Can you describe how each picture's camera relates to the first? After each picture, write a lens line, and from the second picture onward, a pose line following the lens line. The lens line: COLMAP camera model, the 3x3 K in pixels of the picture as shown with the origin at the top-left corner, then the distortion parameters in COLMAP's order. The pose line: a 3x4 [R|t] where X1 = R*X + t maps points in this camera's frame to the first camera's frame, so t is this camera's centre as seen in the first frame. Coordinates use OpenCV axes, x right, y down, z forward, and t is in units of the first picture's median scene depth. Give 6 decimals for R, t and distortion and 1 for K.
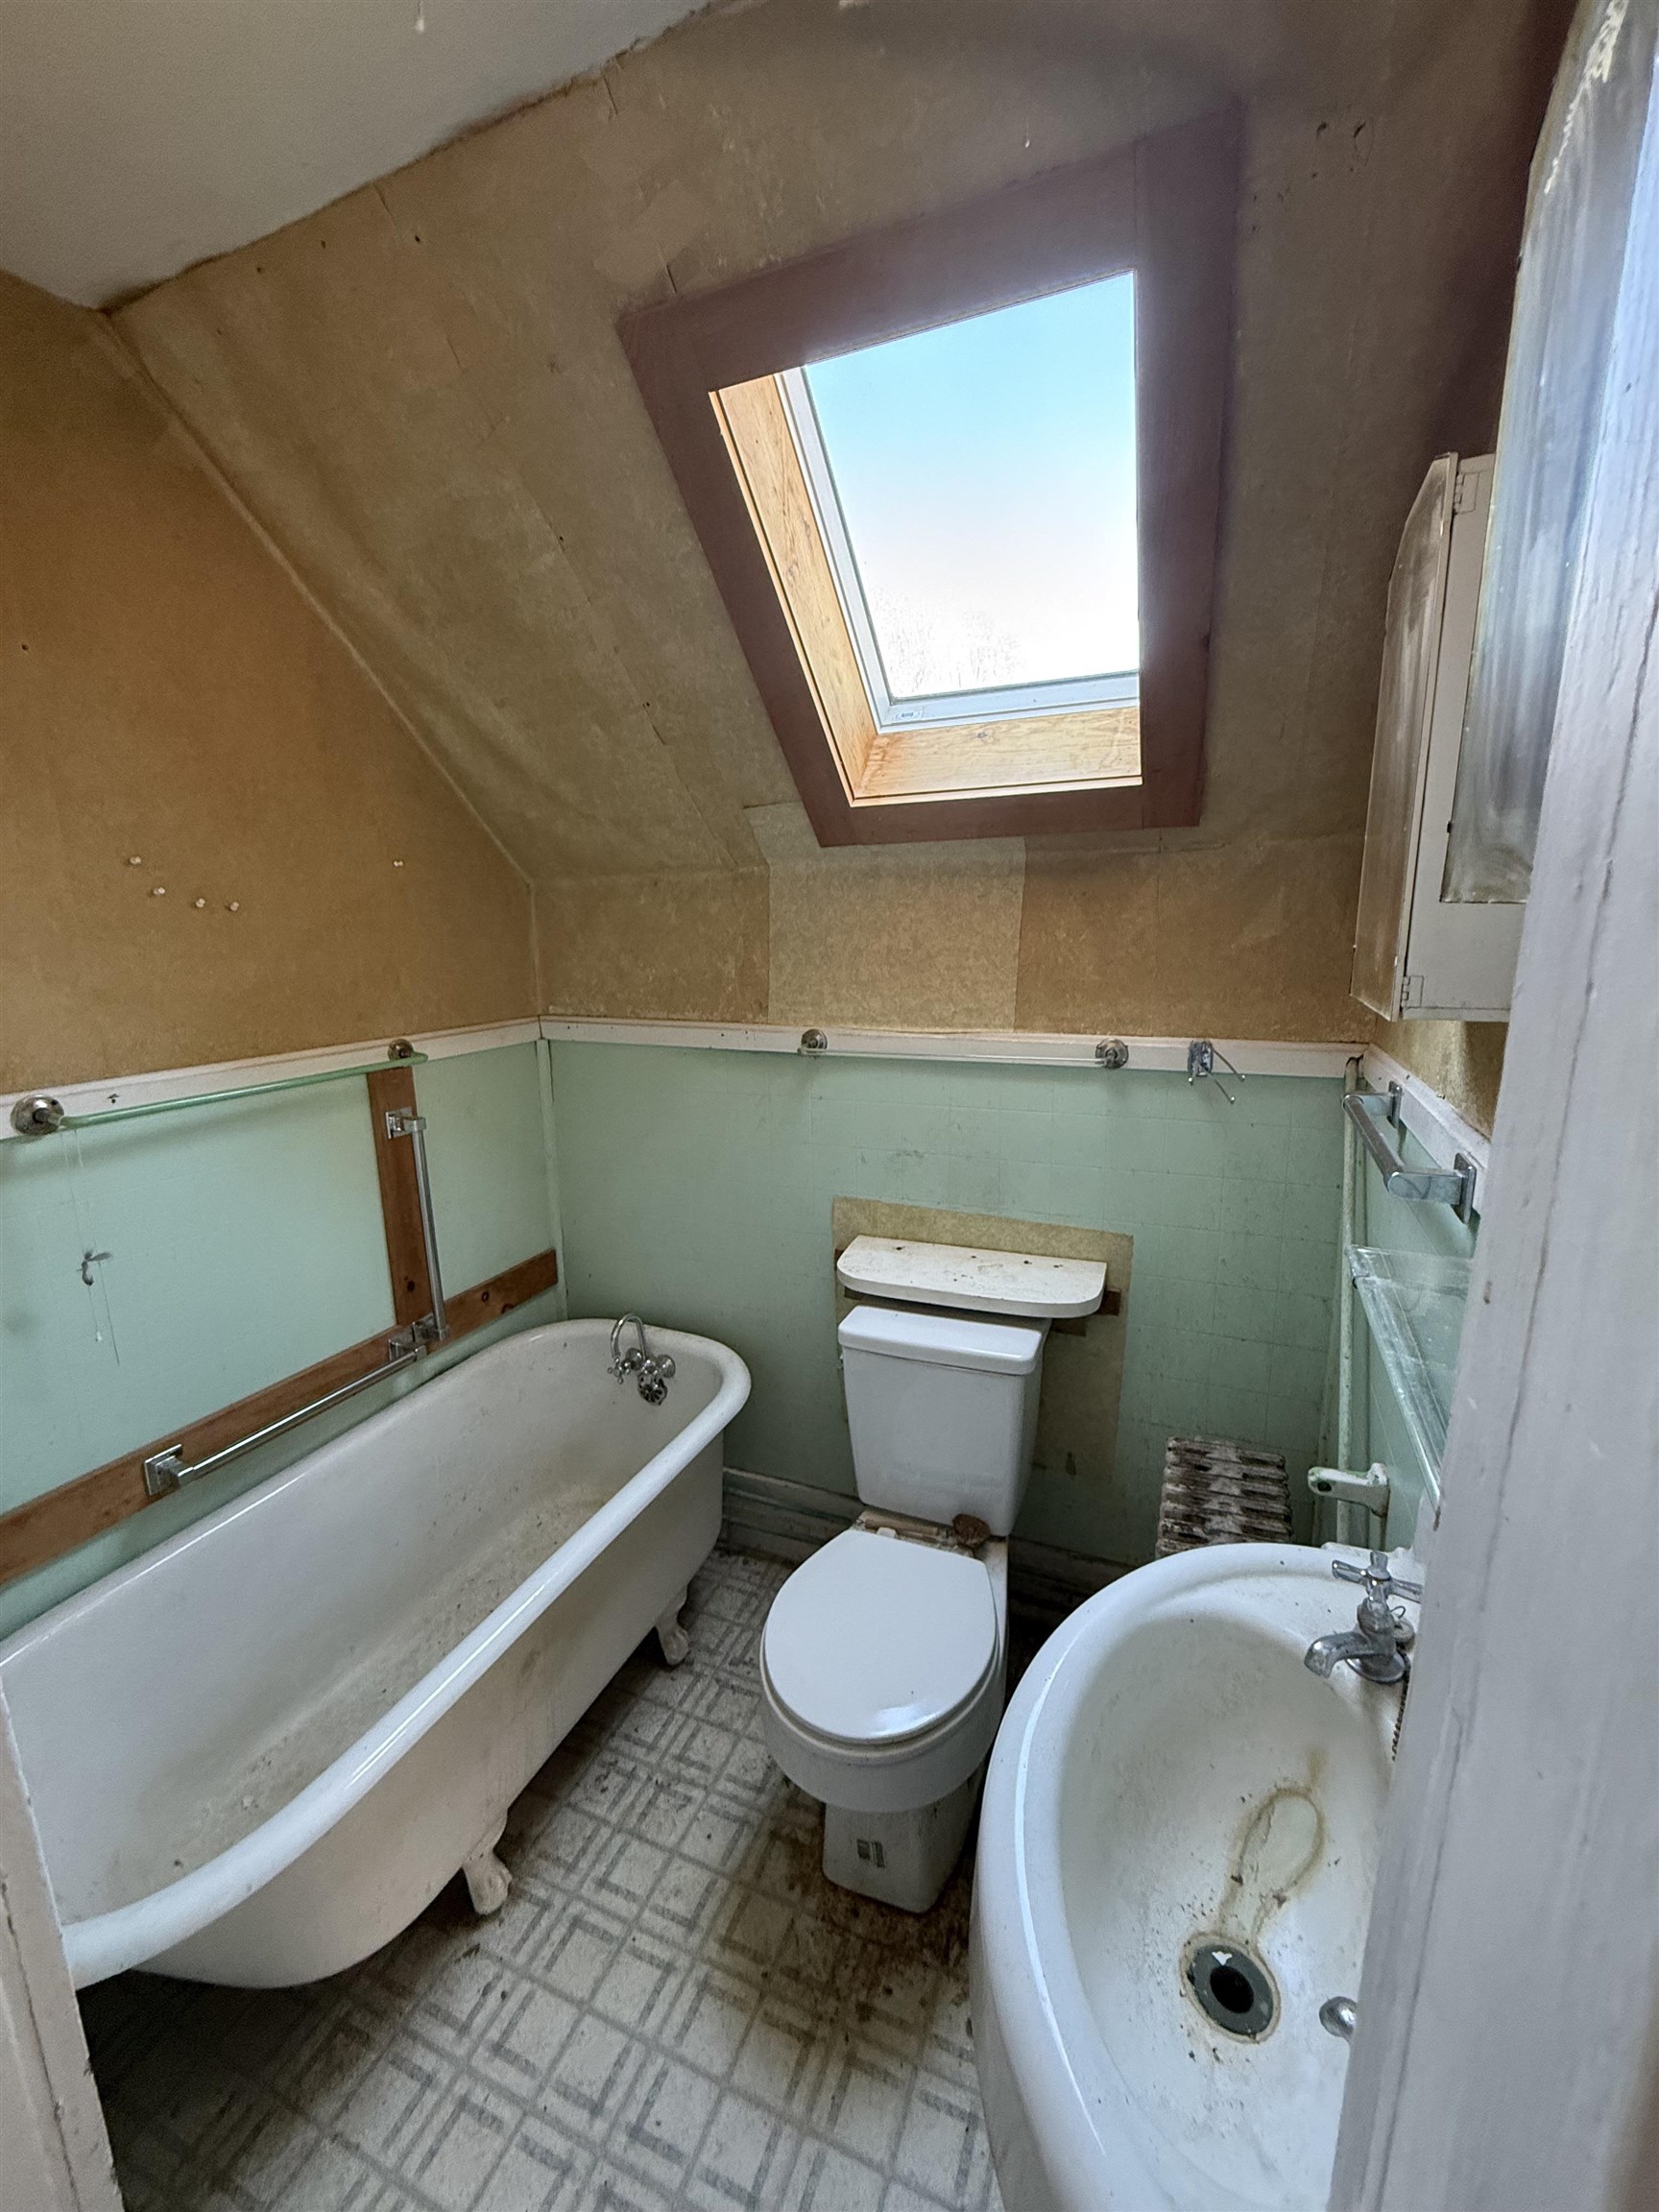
lens RADIAL K [[883.6, 0, 826.9], [0, 883.6, 1105.4], [0, 0, 1]] dist [0.000342, 0.000336]
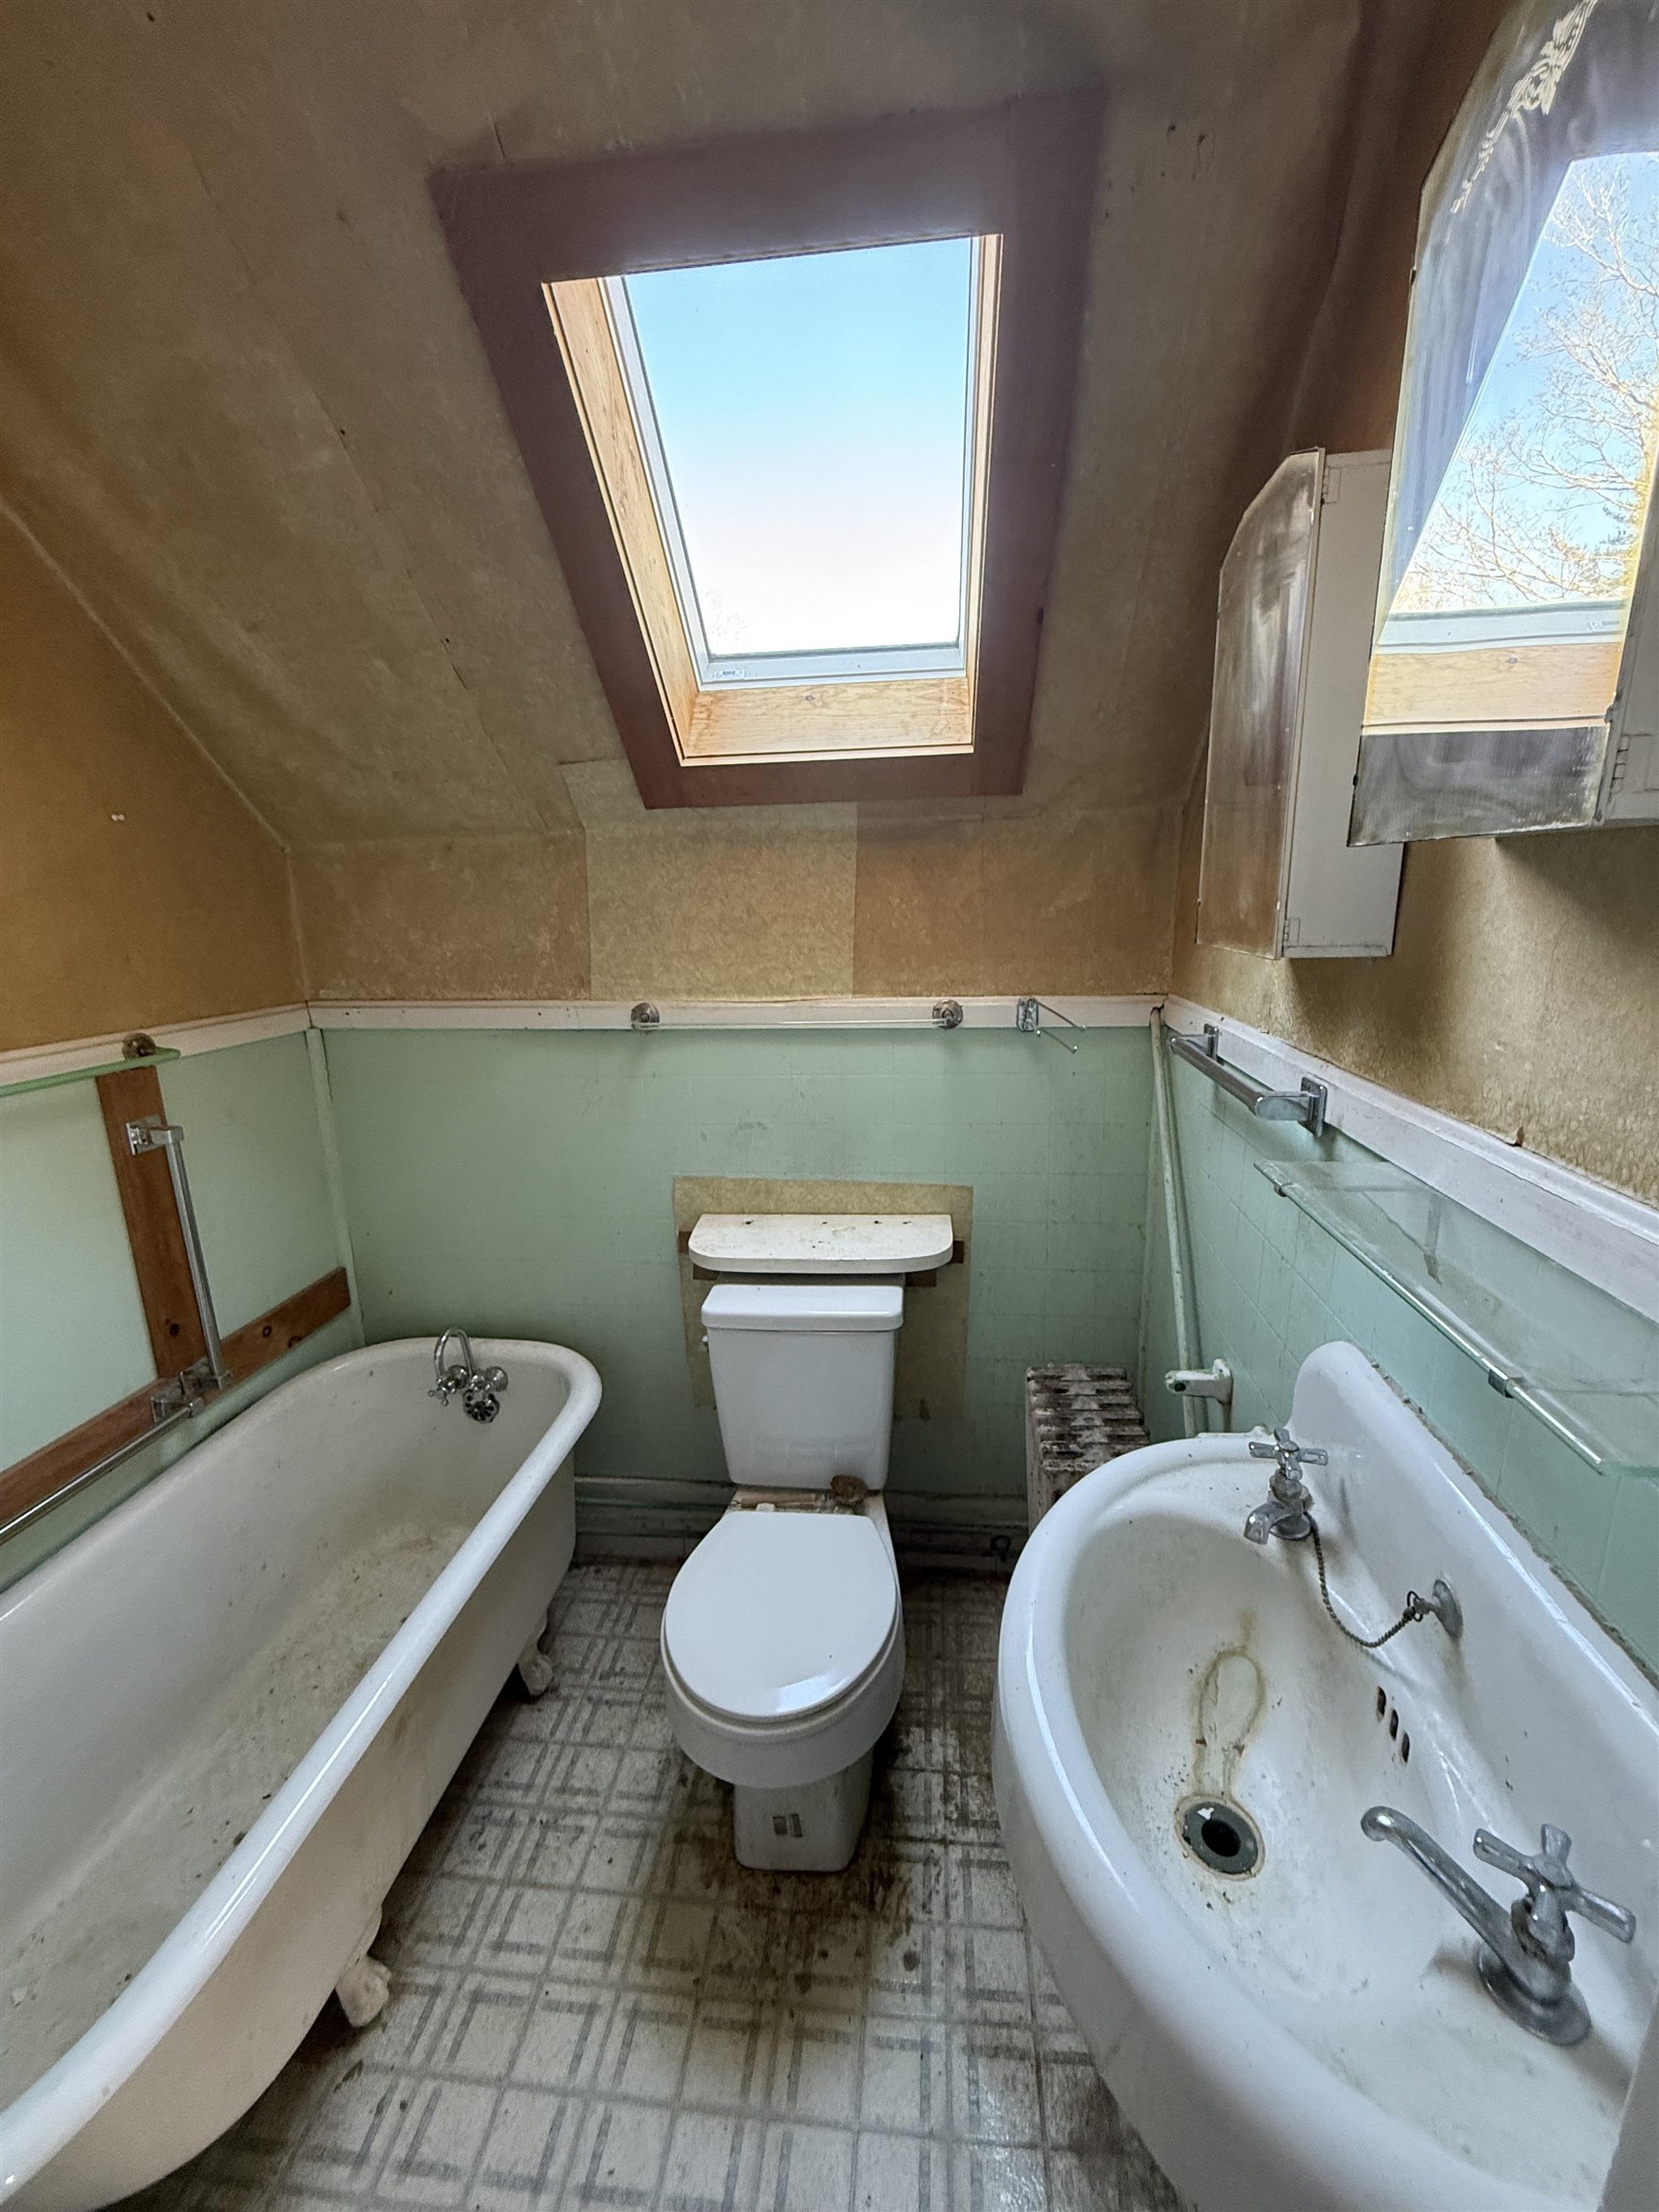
lens RADIAL K [[883.6, 0, 836.1], [0, 883.6, 1104.1], [0, 0, 1]] dist [0.000342, 0.000336]
pose [[0.958713, -0.069039, 0.275870, -0.107503], [0.063547, 0.997563, 0.028808, 0.009760], [-0.277186, -0.010088, 0.960763, 0.035615]]
